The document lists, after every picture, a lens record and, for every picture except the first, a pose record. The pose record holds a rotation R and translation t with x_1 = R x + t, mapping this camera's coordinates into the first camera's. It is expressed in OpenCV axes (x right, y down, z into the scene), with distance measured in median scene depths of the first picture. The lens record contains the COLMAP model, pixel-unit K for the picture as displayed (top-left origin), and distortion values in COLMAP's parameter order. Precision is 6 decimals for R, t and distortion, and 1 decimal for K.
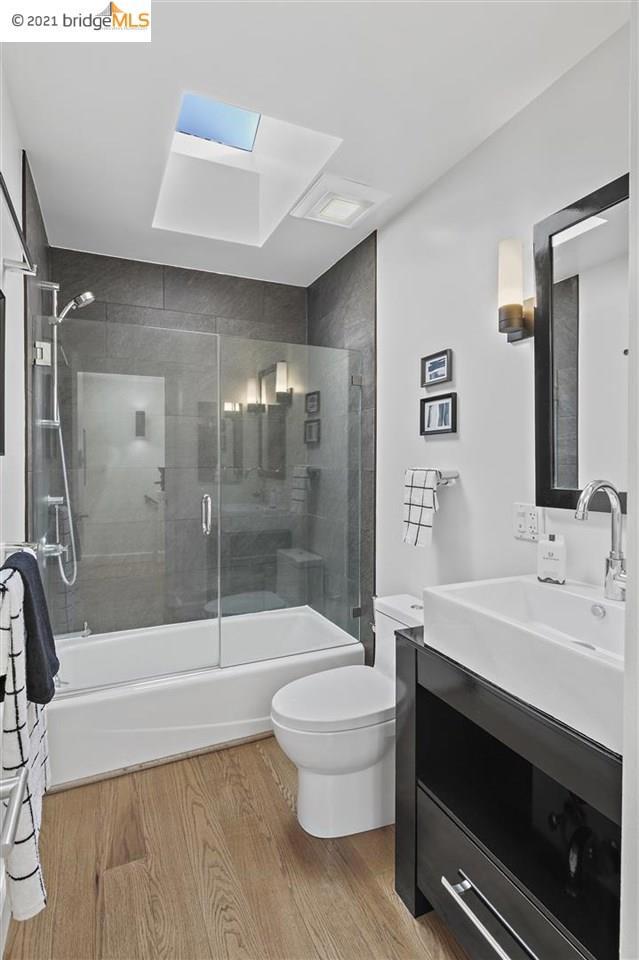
lens RADIAL K [[485.0, 0, 309.0], [0, 485.0, 483.7], [0, 0, 1]] dist [-0.013726, -0.000736]
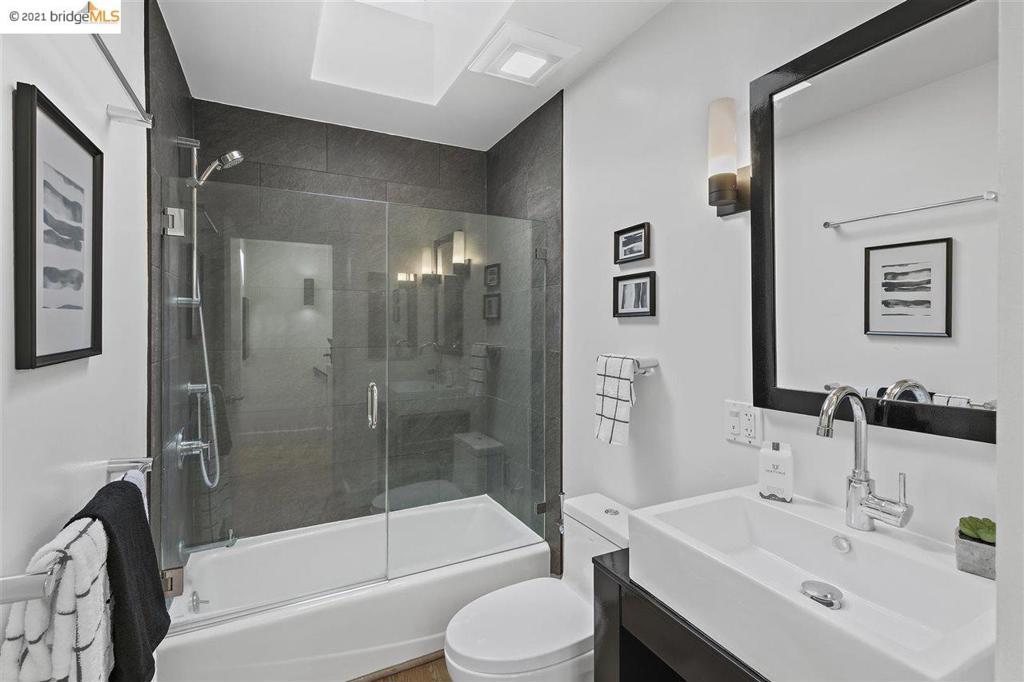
lens RADIAL K [[469.0, 0, 508.7], [0, 469.0, 332.0], [0, 0, 1]] dist [0.006038, -0.000010]
pose [[0.998867, -0.000225, 0.047593, -0.005052], [0.001248, 0.999769, -0.021462, -0.050953], [-0.047577, 0.021497, 0.998636, 0.133866]]
